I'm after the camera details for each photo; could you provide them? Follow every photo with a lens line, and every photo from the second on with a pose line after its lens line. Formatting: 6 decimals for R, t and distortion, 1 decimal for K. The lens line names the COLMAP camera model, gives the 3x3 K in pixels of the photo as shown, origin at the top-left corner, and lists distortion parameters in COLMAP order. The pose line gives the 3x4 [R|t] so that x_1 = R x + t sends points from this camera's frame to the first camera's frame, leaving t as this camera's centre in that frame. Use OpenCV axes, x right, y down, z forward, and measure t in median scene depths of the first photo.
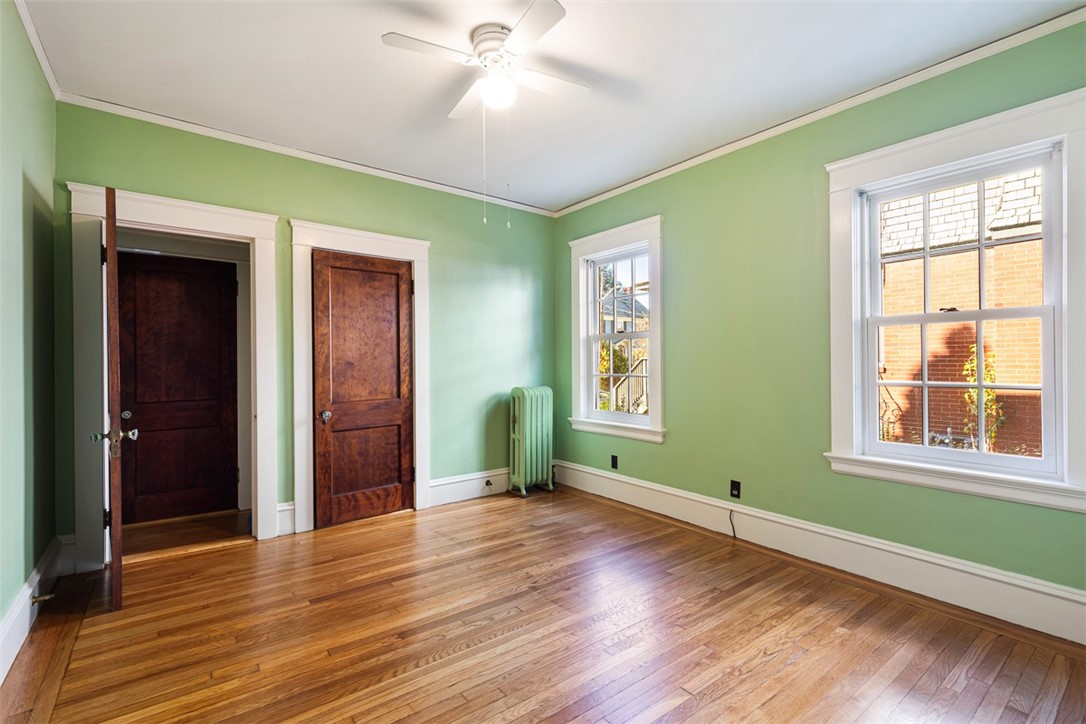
lens RADIAL K [[496.2, 0, 546.7], [0, 496.2, 360.5], [0, 0, 1]] dist [0.013731, -0.003928]
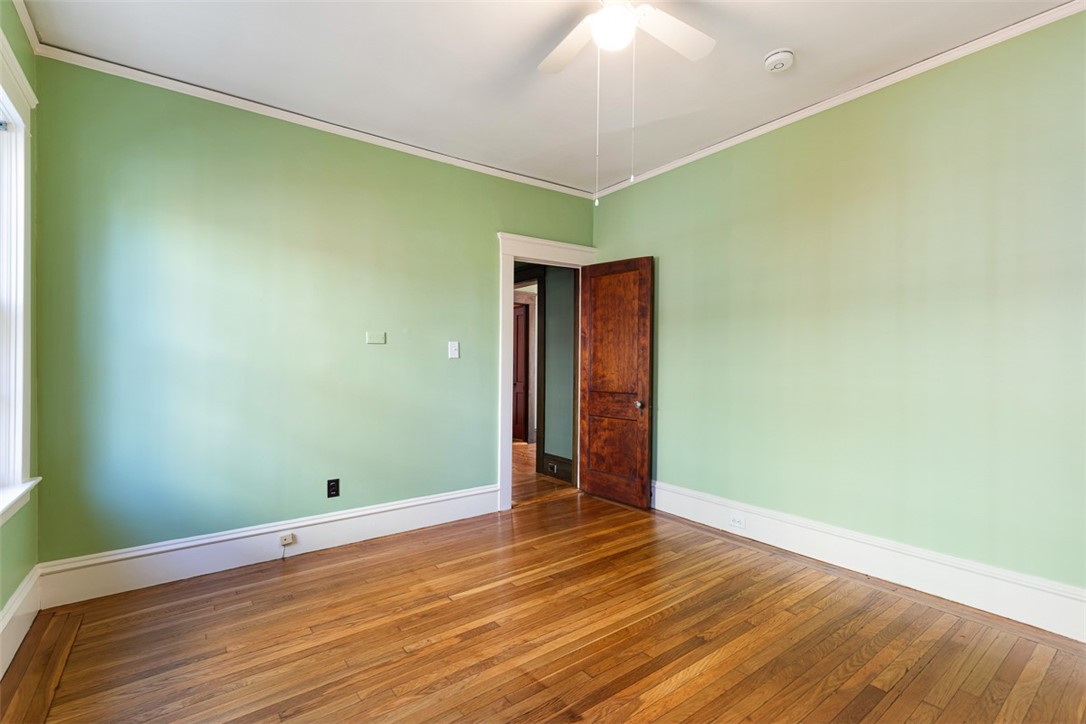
lens RADIAL K [[496.2, 0, 544.1], [0, 496.2, 364.9], [0, 0, 1]] dist [0.013731, -0.003928]
pose [[-0.999943, 0.000197, 0.010652, 0.005508], [0.000145, 0.999988, -0.004821, 0.020391], [-0.010652, -0.004819, -0.999932, 2.026507]]
